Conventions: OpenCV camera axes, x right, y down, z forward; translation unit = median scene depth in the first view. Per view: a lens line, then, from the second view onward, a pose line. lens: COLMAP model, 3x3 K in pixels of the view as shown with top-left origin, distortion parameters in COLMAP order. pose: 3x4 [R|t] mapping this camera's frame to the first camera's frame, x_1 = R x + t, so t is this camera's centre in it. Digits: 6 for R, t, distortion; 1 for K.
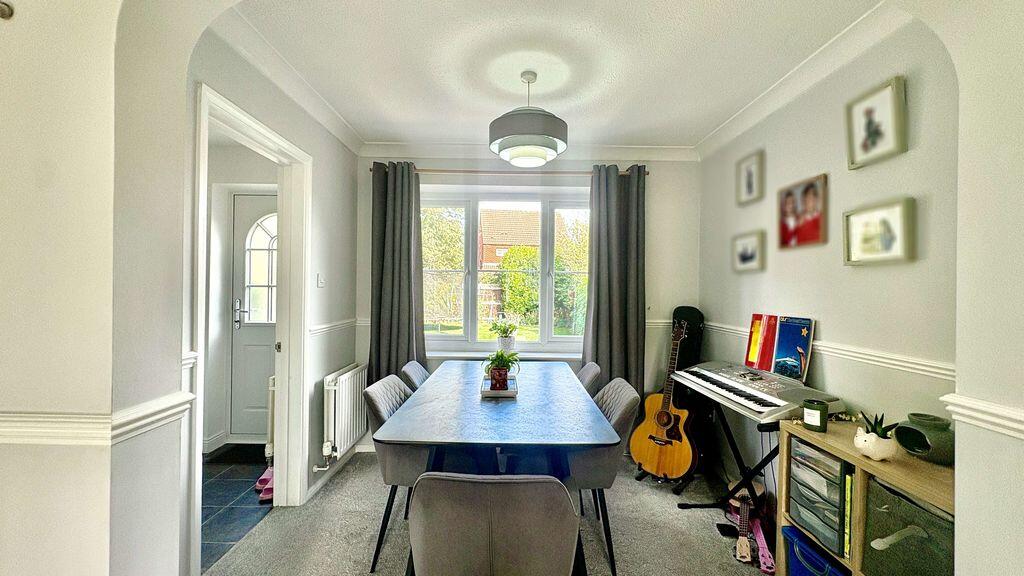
lens RADIAL K [[405.1, 0, 512.0], [0, 405.1, 288.0], [0, 0, 1]] dist [-0.001137, -0.000091]
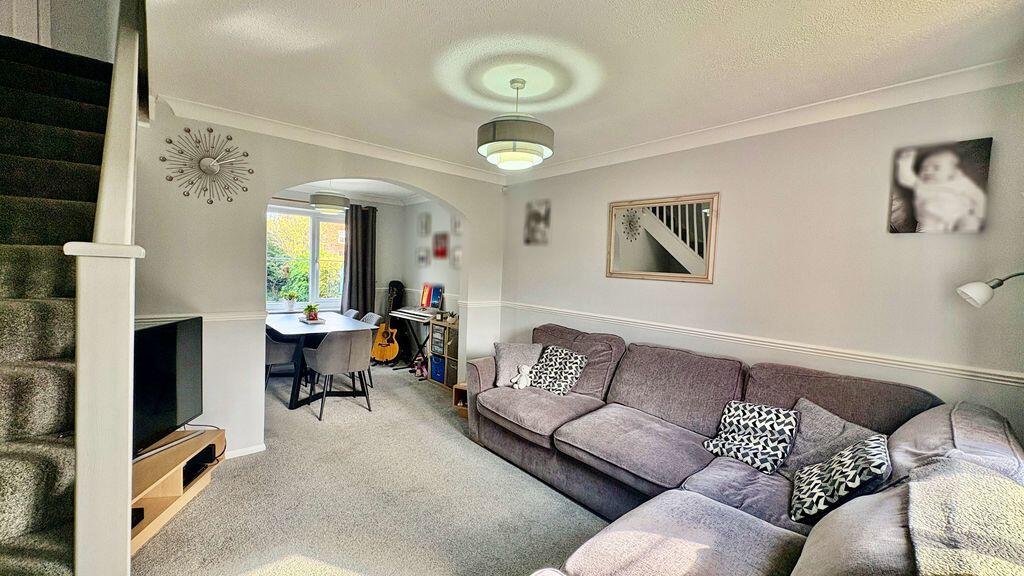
lens RADIAL K [[405.1, 0, 512.0], [0, 405.1, 288.0], [0, 0, 1]] dist [-0.001137, -0.000091]
pose [[0.752491, -0.012992, 0.658474, -0.601176], [-0.028041, 0.998267, 0.051741, -0.050622], [-0.658005, -0.057399, 0.750823, -1.163453]]
